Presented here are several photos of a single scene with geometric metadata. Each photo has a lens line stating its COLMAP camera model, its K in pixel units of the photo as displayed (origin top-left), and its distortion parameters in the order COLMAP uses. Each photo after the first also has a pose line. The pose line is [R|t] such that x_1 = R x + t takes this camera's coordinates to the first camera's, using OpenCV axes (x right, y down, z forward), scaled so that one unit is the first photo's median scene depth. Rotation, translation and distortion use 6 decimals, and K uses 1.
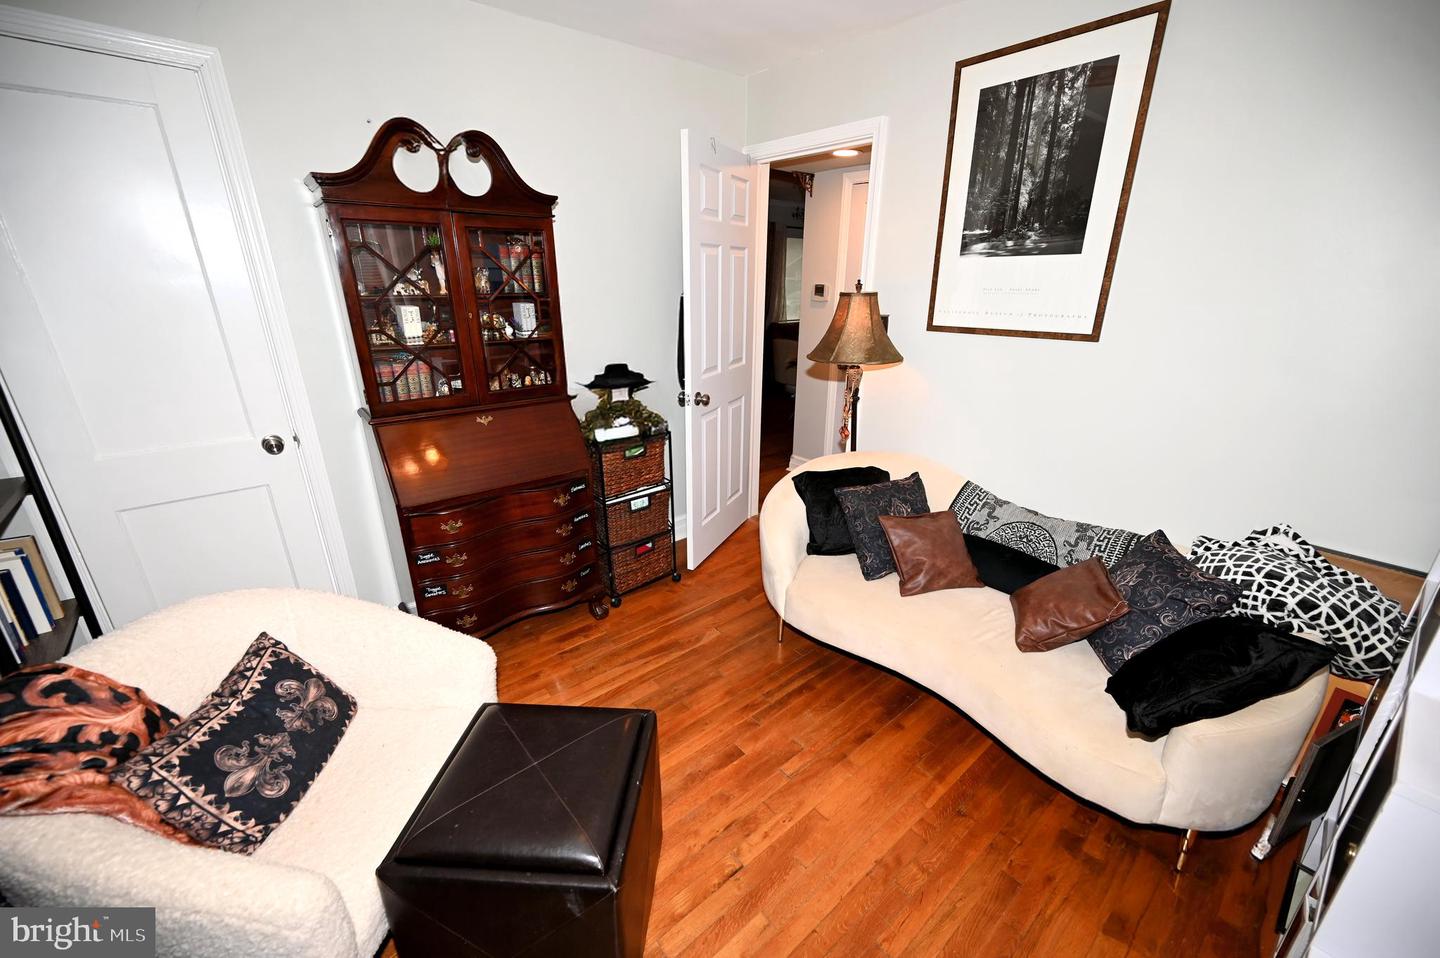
lens RADIAL K [[563.6, 0, 722.1], [0, 563.6, 481.8], [0, 0, 1]] dist [-0.002009, 0.000066]
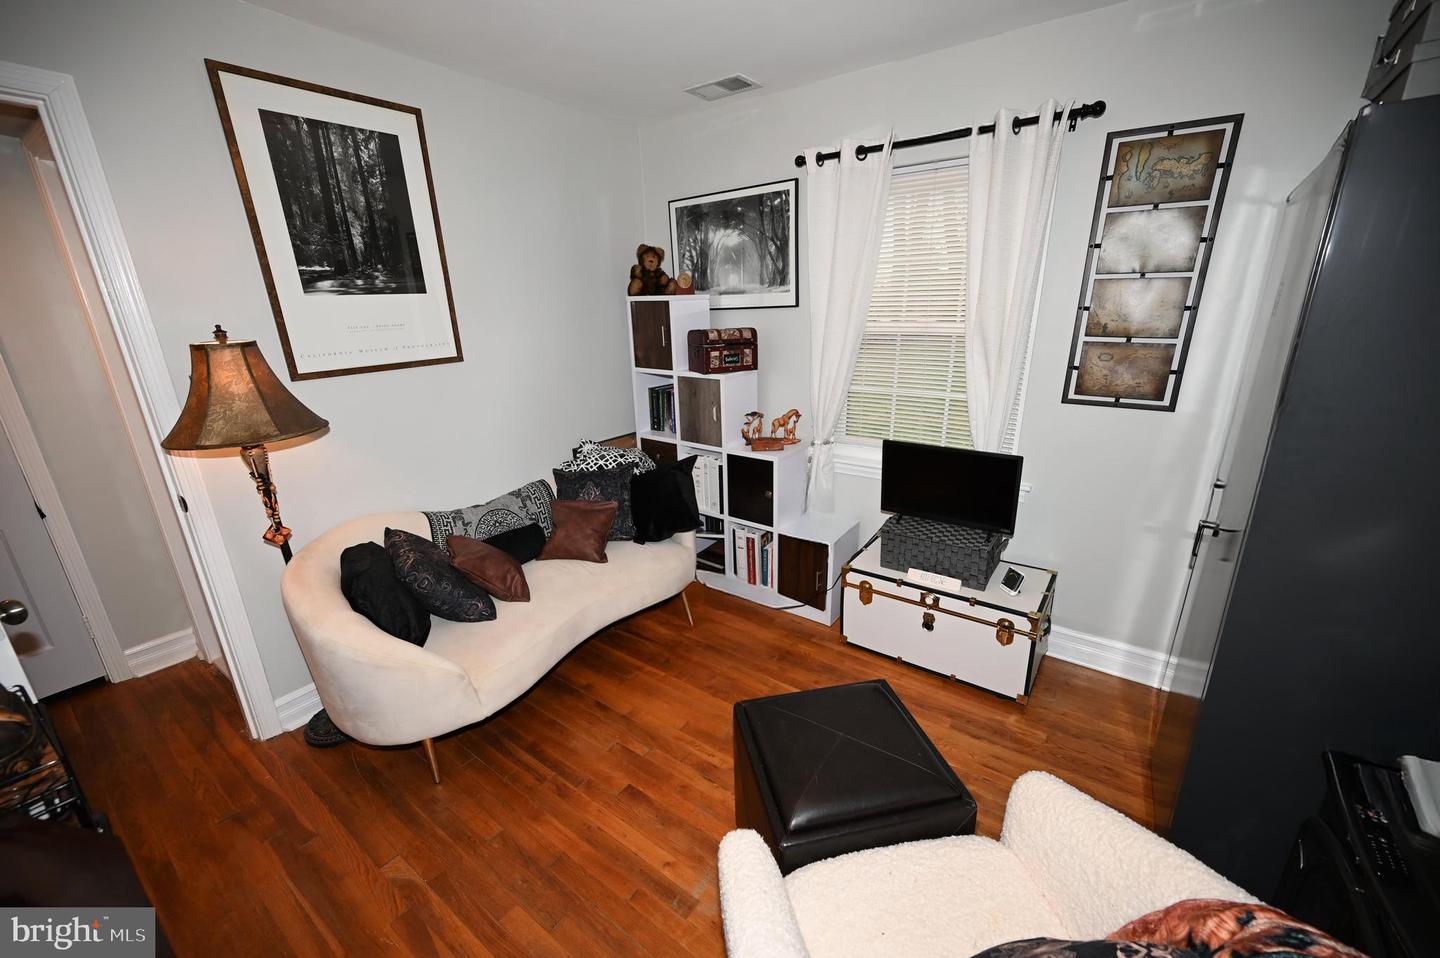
lens RADIAL K [[576.0, 0, 722.5], [0, 576.0, 483.4], [0, 0, 1]] dist [-0.000889, -0.000257]
pose [[-0.249701, -0.294740, 0.922376, -0.755333], [0.351928, 0.859789, 0.370012, -0.281450], [-0.902107, 0.417002, -0.110963, 0.717448]]
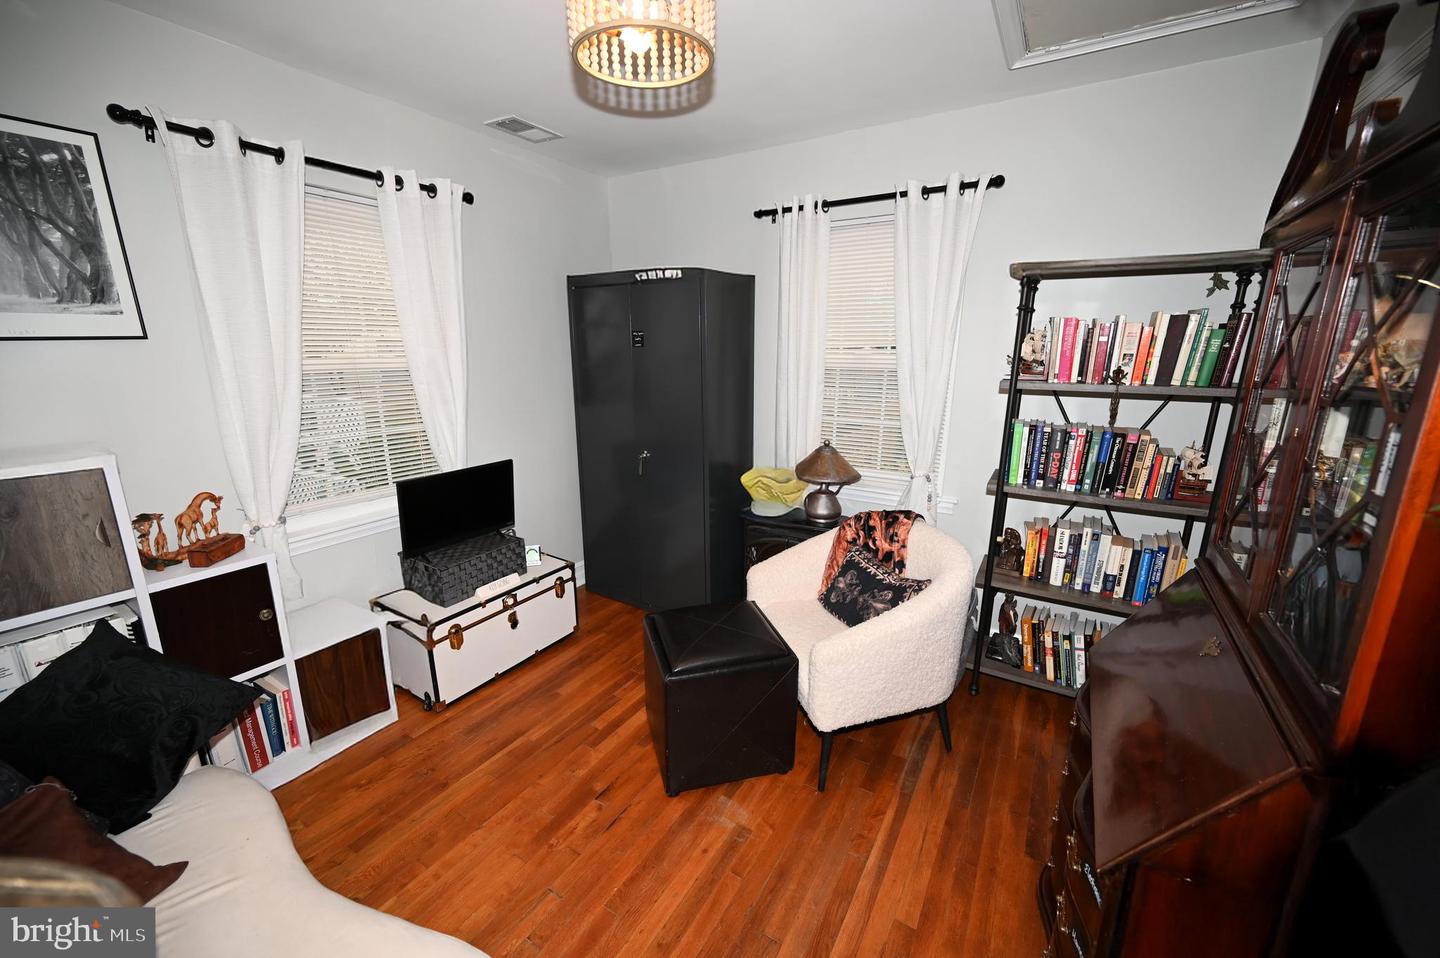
lens RADIAL K [[576.0, 0, 722.5], [0, 576.0, 483.4], [0, 0, 1]] dist [-0.000889, -0.000257]
pose [[-0.942627, 0.068795, -0.326682, 0.111332], [-0.126917, 0.831222, 0.541260, -0.480658], [0.308781, 0.551668, -0.774801, 1.317671]]
